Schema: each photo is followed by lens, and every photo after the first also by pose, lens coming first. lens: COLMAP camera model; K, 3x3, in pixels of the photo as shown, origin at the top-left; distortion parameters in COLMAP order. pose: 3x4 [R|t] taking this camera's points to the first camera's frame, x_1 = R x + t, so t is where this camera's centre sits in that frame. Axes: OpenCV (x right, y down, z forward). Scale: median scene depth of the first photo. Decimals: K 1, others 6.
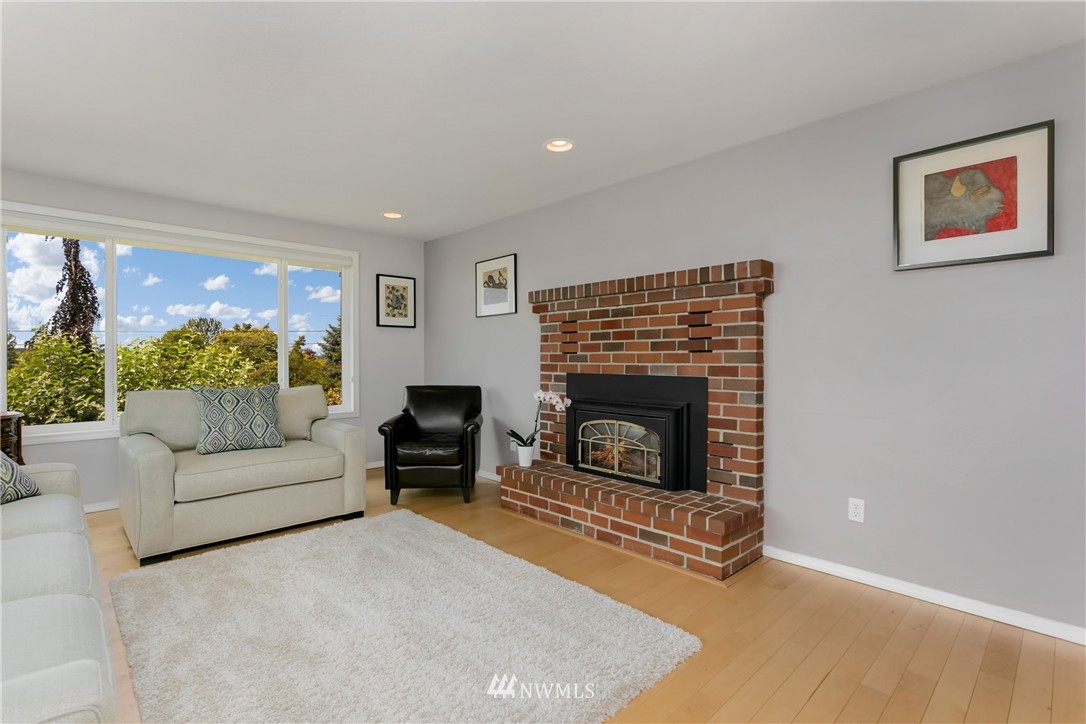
lens RADIAL K [[504.1, 0, 535.3], [0, 504.1, 342.1], [0, 0, 1]] dist [0.004103, 0.000114]
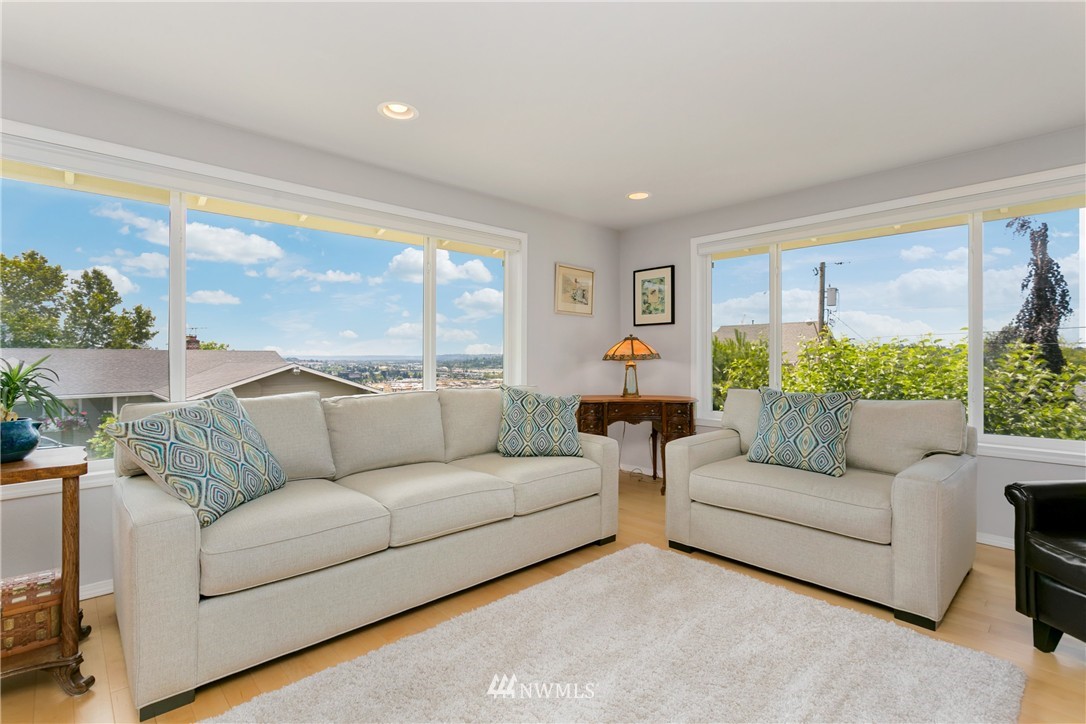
lens RADIAL K [[504.1, 0, 543.9], [0, 504.1, 360.5], [0, 0, 1]] dist [0.004103, 0.000114]
pose [[-0.013265, -0.001527, -0.999911, 0.169243], [0.039344, 0.999224, -0.002048, 0.008461], [0.999138, -0.039367, -0.013194, 0.368031]]
